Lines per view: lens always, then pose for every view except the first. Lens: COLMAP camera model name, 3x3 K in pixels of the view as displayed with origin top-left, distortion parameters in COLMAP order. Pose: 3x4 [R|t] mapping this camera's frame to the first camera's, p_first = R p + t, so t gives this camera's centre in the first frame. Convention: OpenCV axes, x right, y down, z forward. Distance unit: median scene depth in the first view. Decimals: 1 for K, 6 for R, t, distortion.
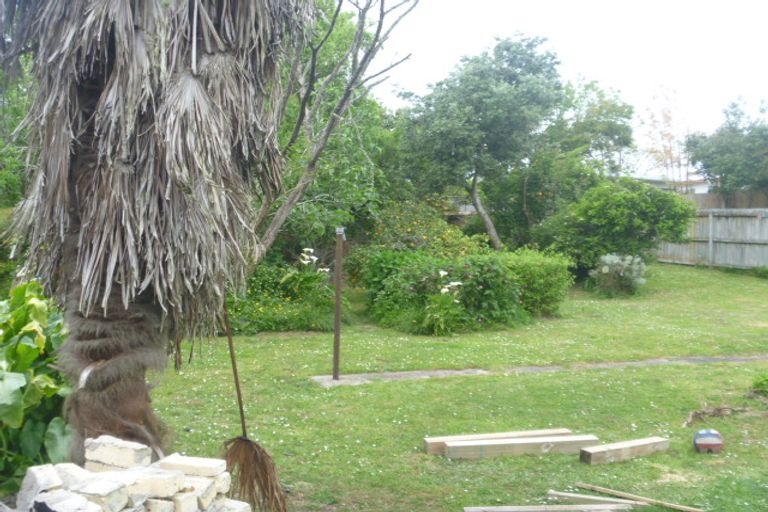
lens RADIAL K [[781.2, 0, 384.0], [0, 781.2, 256.0], [0, 0, 1]] dist [-0.133265, 0.022223]
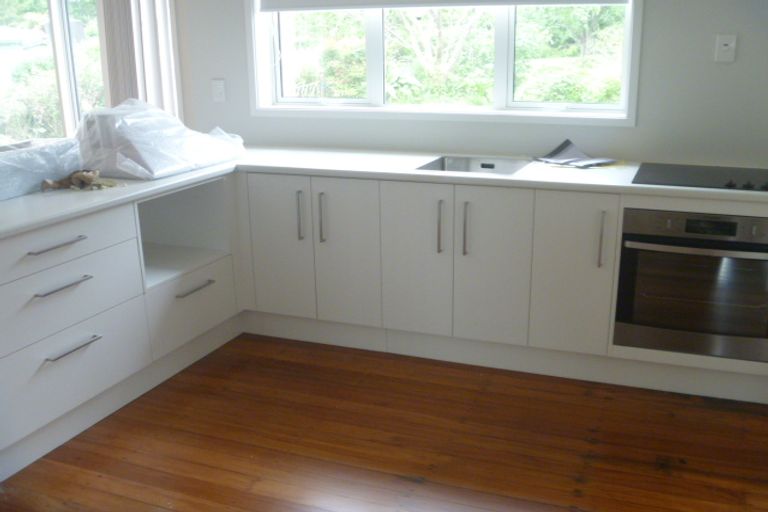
lens RADIAL K [[781.2, 0, 384.0], [0, 781.2, 256.0], [0, 0, 1]] dist [-0.133265, 0.022223]
pose [[0.749438, 0.148487, -0.645208, 0.900386], [0.033478, 0.964780, 0.260919, -0.058320], [0.661227, -0.217143, 0.718072, -0.388634]]
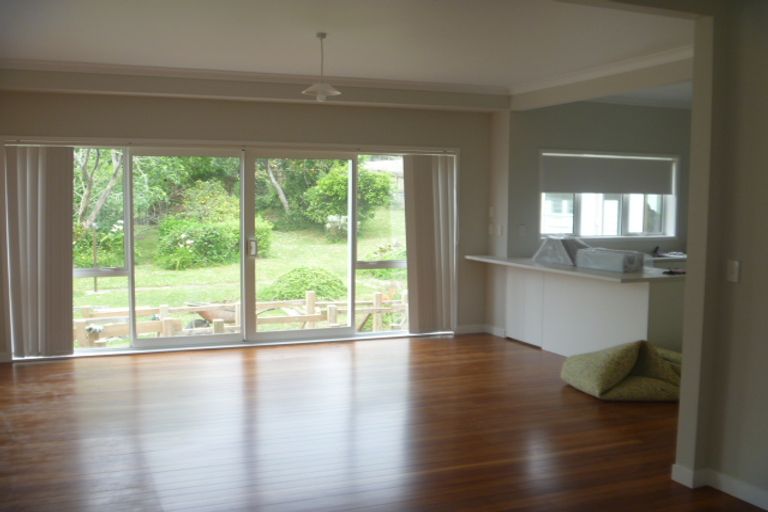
lens RADIAL K [[781.2, 0, 384.0], [0, 781.2, 256.0], [0, 0, 1]] dist [-0.133265, 0.022223]
pose [[0.998540, -0.016065, 0.051580, 0.445398], [0.011082, 0.995370, 0.095479, -0.098836], [-0.052875, -0.094768, 0.994094, -0.832628]]
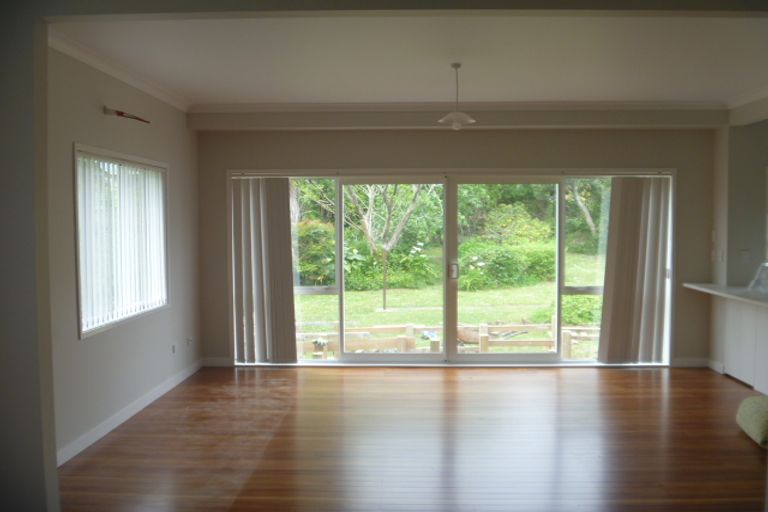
lens RADIAL K [[781.2, 0, 384.0], [0, 781.2, 256.0], [0, 0, 1]] dist [-0.133265, 0.022223]
pose [[0.928217, -0.004496, -0.372013, 0.564668], [0.028078, 0.997922, 0.057997, -0.098390], [0.370979, -0.064279, 0.926414, -0.824816]]
